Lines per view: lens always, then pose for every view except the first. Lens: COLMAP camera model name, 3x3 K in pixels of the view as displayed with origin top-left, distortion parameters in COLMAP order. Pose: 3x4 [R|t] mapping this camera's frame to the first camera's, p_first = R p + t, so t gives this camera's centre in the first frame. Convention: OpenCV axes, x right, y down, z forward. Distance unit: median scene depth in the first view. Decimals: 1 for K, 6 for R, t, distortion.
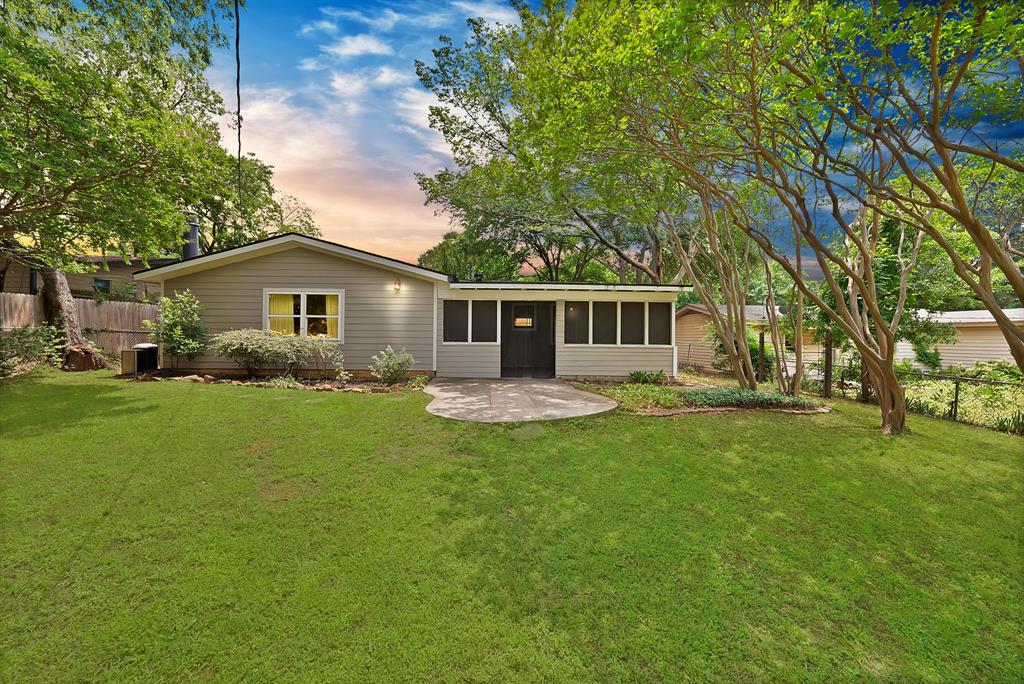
lens RADIAL K [[390.7, 0, 512.1], [0, 390.7, 338.9], [0, 0, 1]] dist [-0.023740, 0.000051]
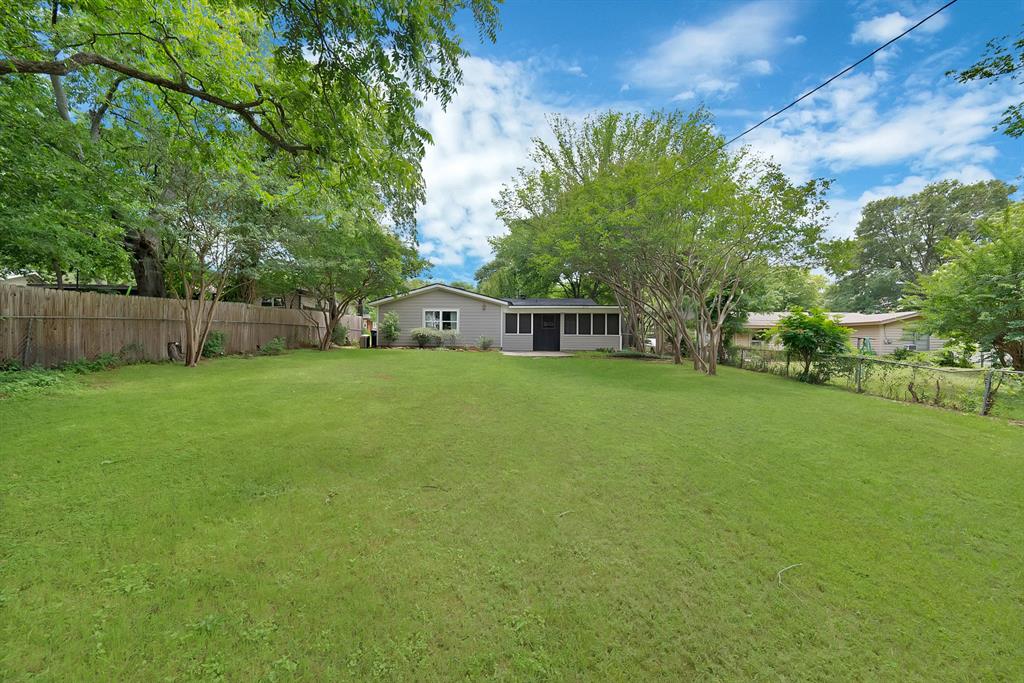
lens RADIAL K [[390.7, 0, 512.1], [0, 390.7, 338.4], [0, 0, 1]] dist [-0.023740, 0.000051]
pose [[0.993108, -0.001749, -0.117194, 0.103874], [0.000178, 0.999910, -0.013419, 0.062350], [0.117207, 0.013306, 0.993018, -1.070911]]
